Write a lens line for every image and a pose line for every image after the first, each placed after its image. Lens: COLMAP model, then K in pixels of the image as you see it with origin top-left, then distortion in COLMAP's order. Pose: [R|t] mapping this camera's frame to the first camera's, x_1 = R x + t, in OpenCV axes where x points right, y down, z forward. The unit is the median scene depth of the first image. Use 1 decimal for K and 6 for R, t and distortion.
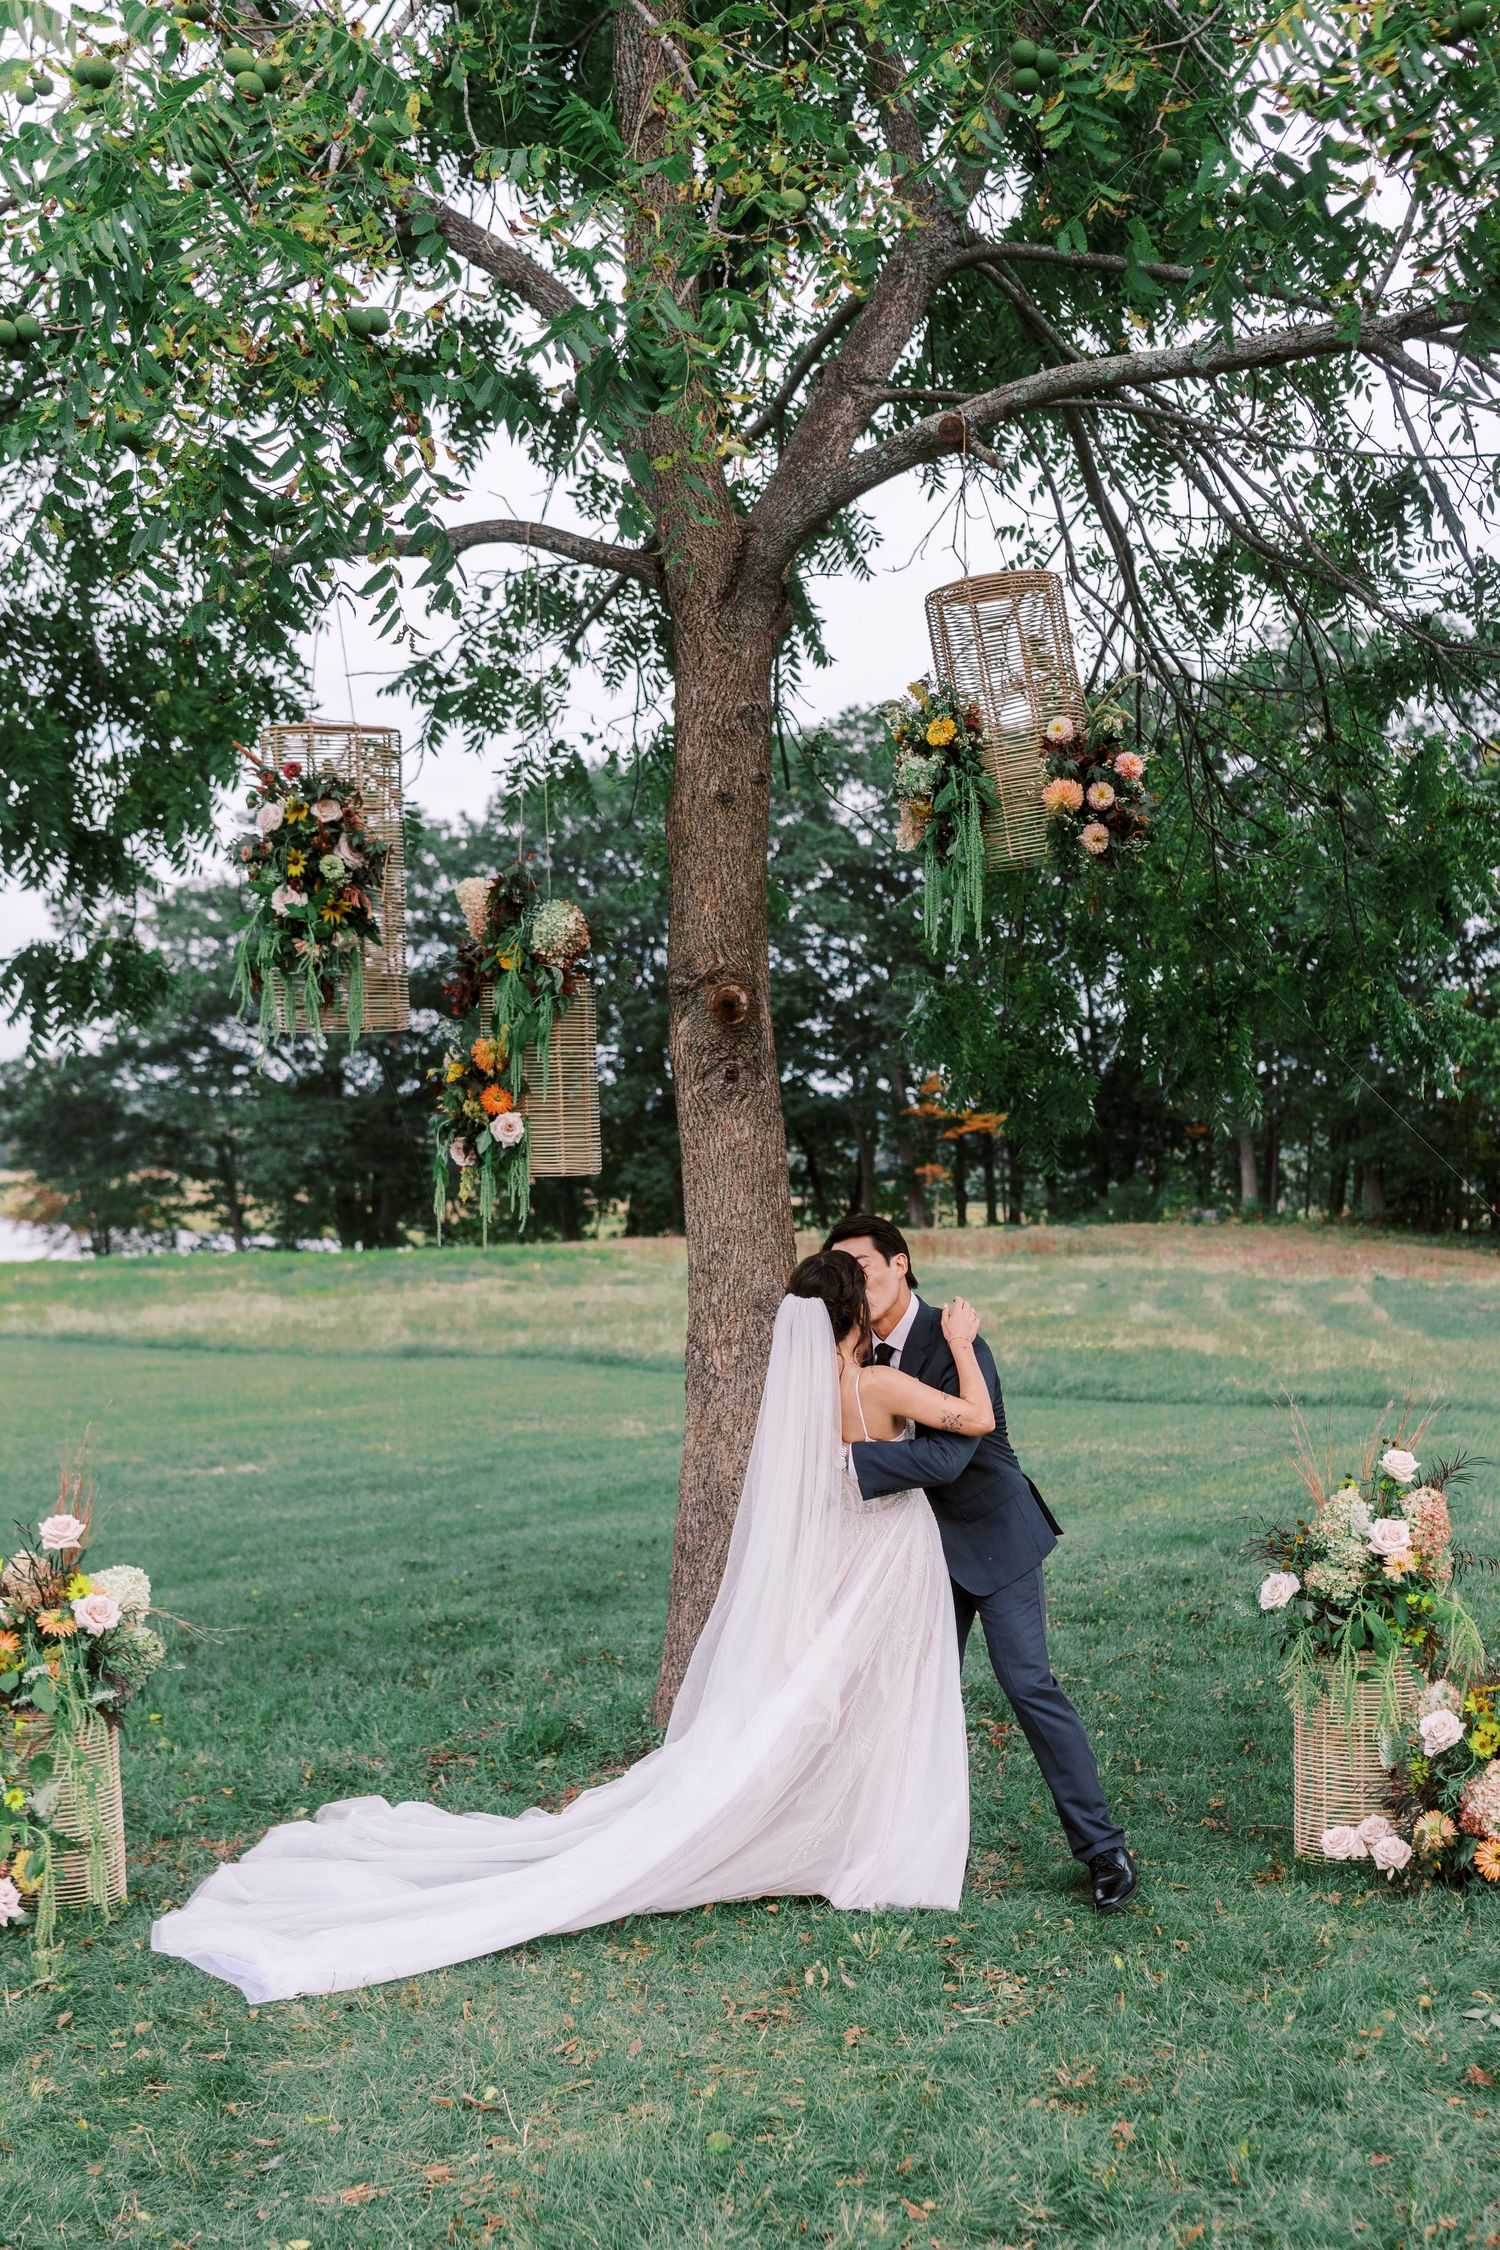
lens RADIAL K [[2196.5, 0, 939.7], [0, 2196.5, 1362.4], [0, 0, 1]] dist [0.005213, -0.002173]
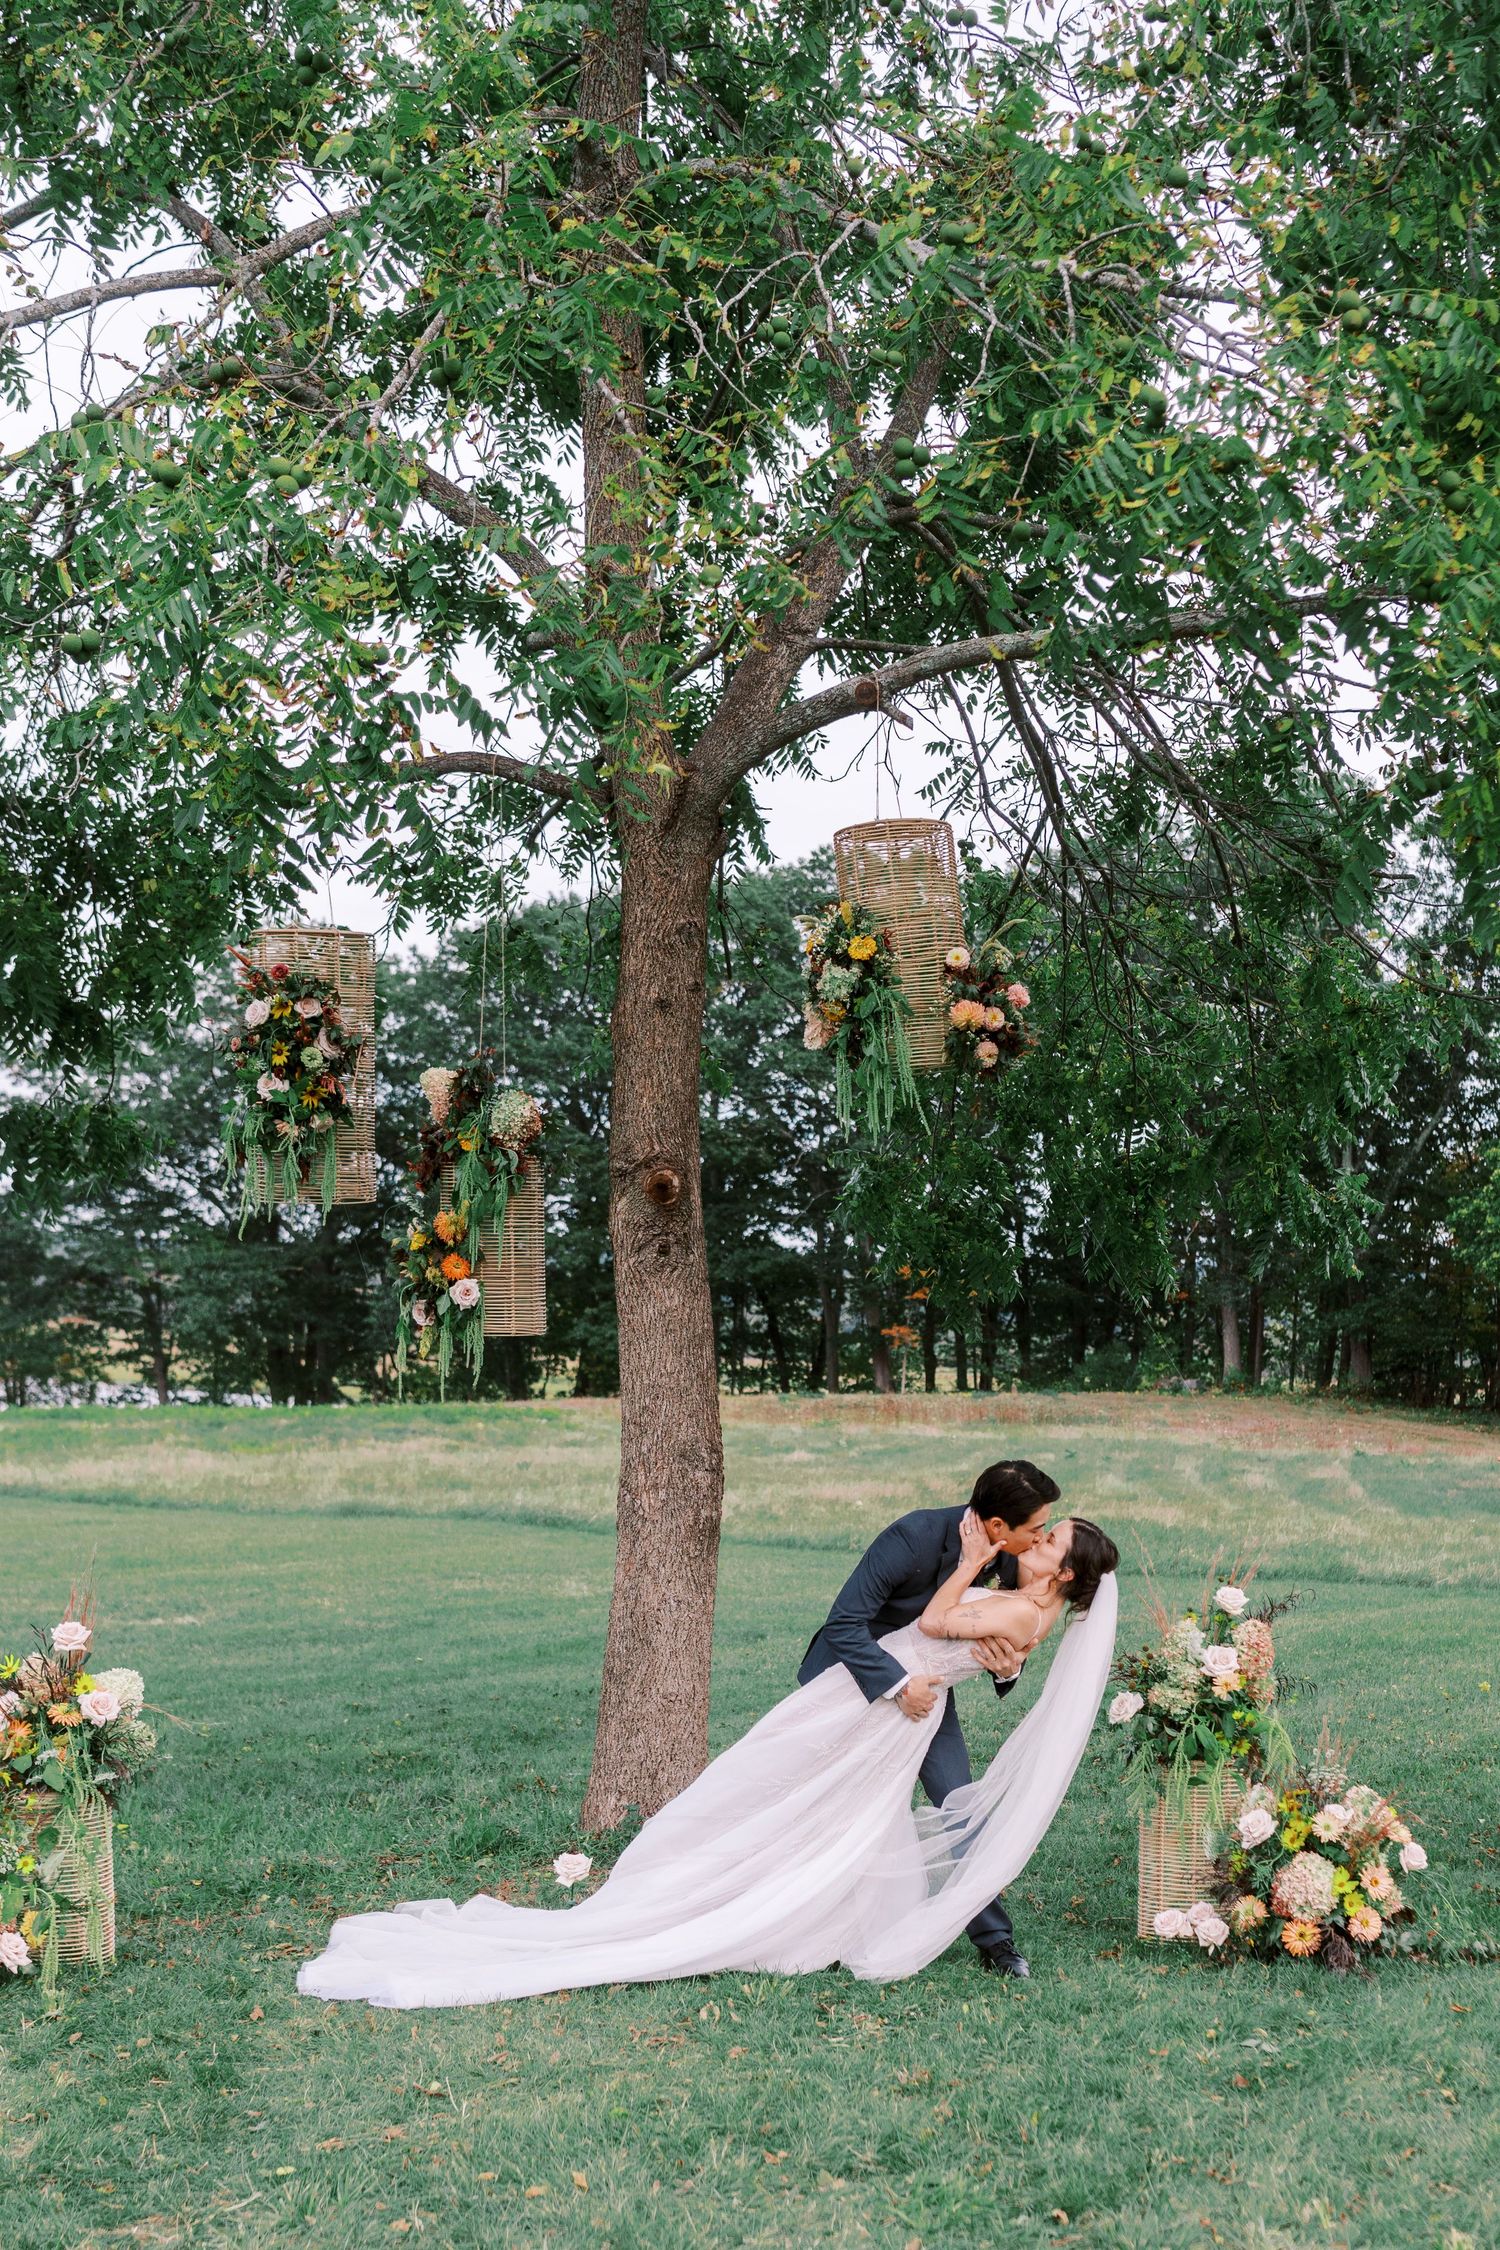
lens RADIAL K [[2326.1, 0, 924.6], [0, 2326.1, 1453.3], [0, 0, 1]] dist [0.006069, 0.006238]
pose [[0.999810, 0.017829, 0.007911, 0.021740], [-0.017538, 0.999219, -0.035420, 0.009234], [-0.008537, 0.035275, 0.999341, -0.130910]]
